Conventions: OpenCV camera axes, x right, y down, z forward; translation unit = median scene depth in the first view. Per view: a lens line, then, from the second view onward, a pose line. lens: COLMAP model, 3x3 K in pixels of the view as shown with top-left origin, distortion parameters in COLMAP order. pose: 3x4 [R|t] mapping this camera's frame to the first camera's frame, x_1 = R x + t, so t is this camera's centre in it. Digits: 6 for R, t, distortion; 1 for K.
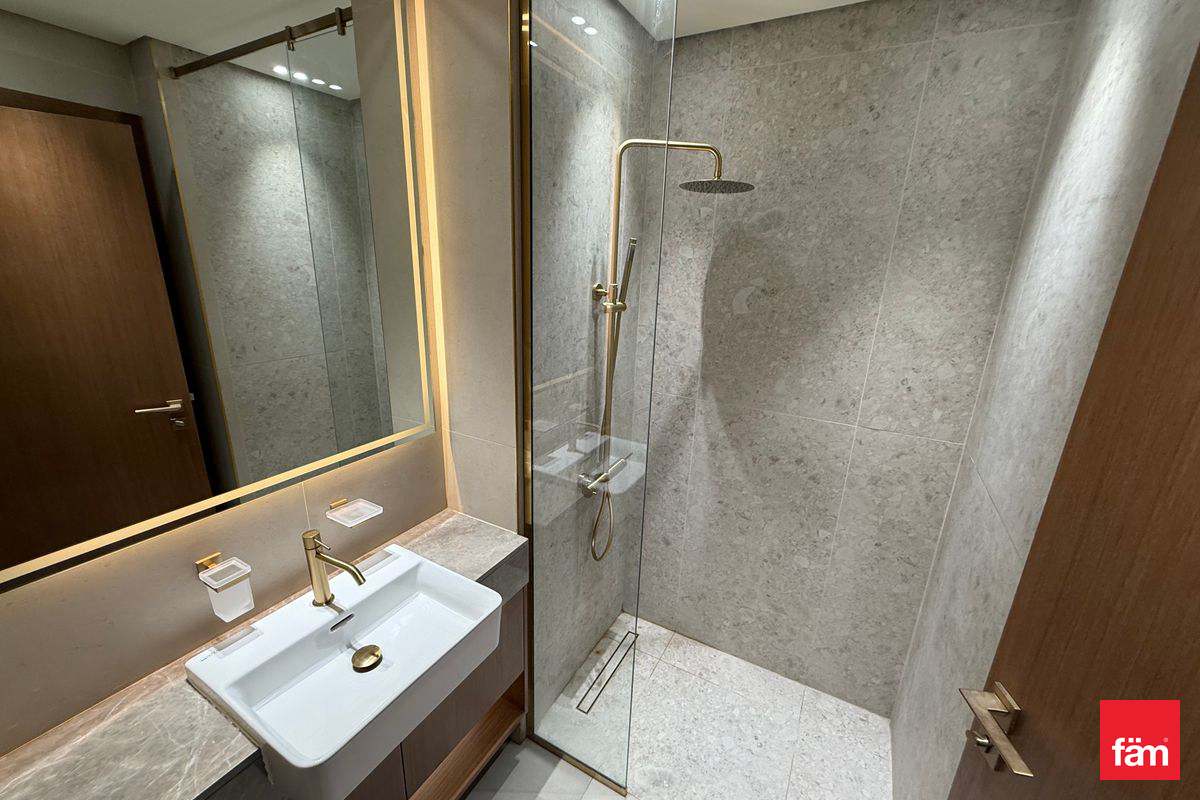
lens RADIAL K [[478.9, 0, 598.8], [0, 478.9, 399.2], [0, 0, 1]] dist [-0.001059, -0.000020]
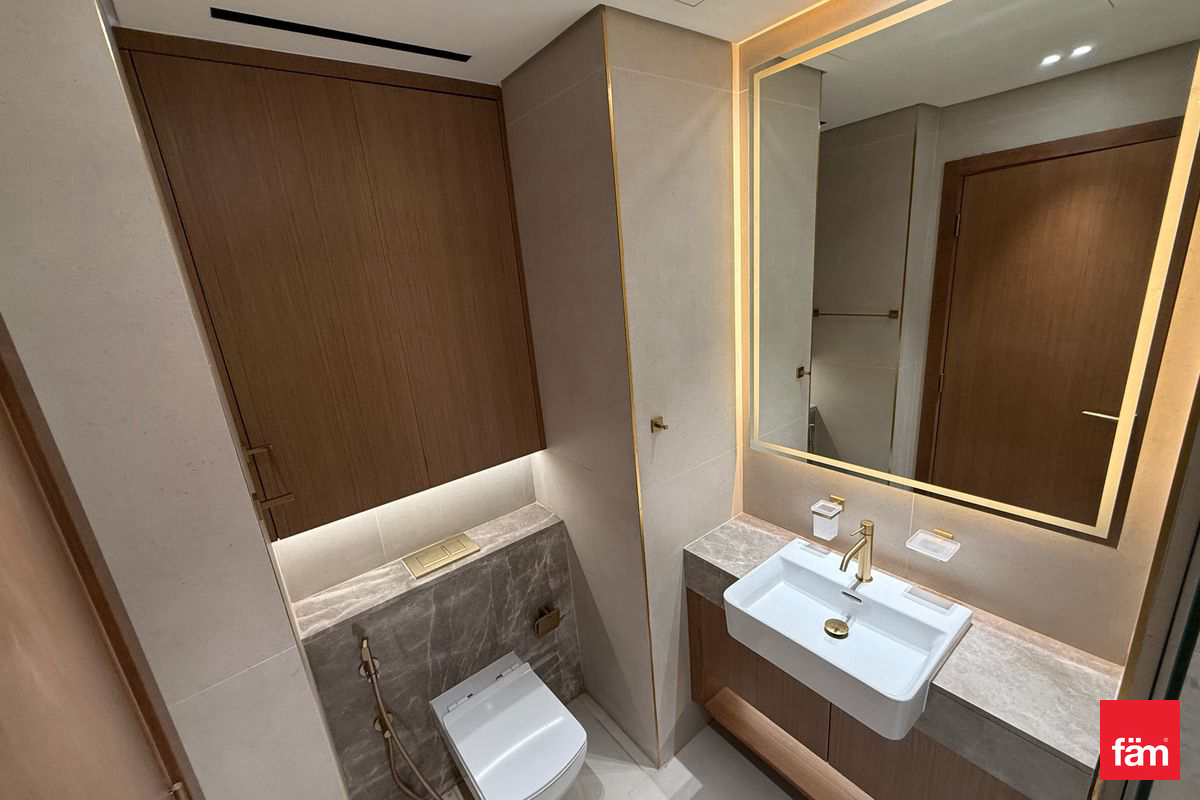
lens RADIAL K [[478.9, 0, 600.4], [0, 478.9, 400.3], [0, 0, 1]] dist [-0.001059, -0.000020]
pose [[-0.387577, 0.251327, -0.886915, 0.696360], [-0.187700, 0.920446, 0.342853, -0.310359], [0.902526, 0.299356, -0.309569, 0.647625]]
